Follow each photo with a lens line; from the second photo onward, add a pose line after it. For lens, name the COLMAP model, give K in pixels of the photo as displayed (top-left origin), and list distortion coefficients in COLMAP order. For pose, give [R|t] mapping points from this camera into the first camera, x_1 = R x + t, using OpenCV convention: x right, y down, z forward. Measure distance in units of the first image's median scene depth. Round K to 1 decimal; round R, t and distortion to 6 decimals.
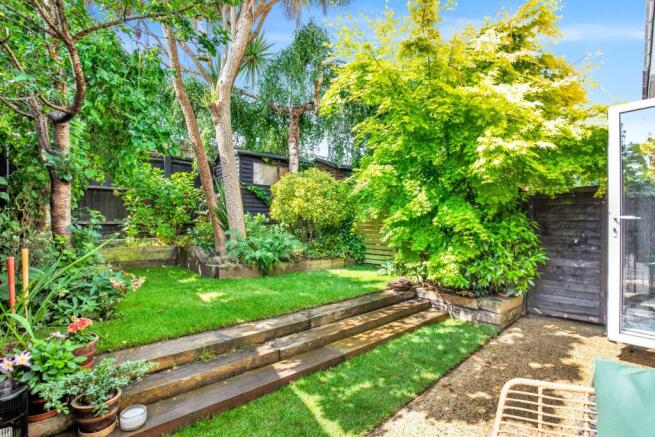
lens RADIAL K [[307.5, 0, 327.1], [0, 307.5, 220.4], [0, 0, 1]] dist [-0.005897, -0.000390]
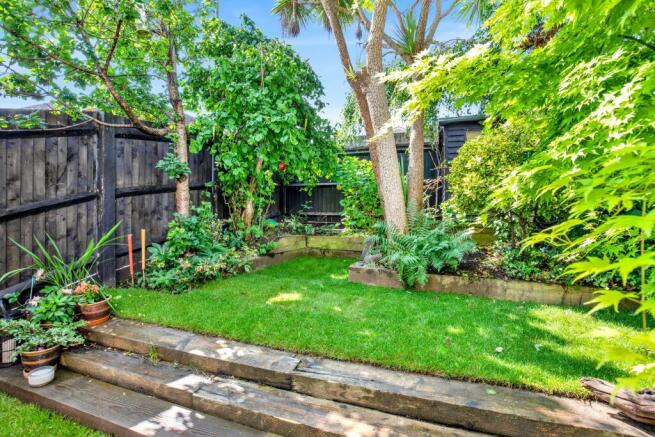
lens RADIAL K [[307.5, 0, 327.4], [0, 307.5, 218.4], [0, 0, 1]] dist [-0.005897, -0.000390]
pose [[0.471638, 0.012478, -0.881704, 0.469545], [-0.001687, 0.999911, 0.013249, 0.012583], [0.881791, -0.004761, 0.471617, 0.742512]]
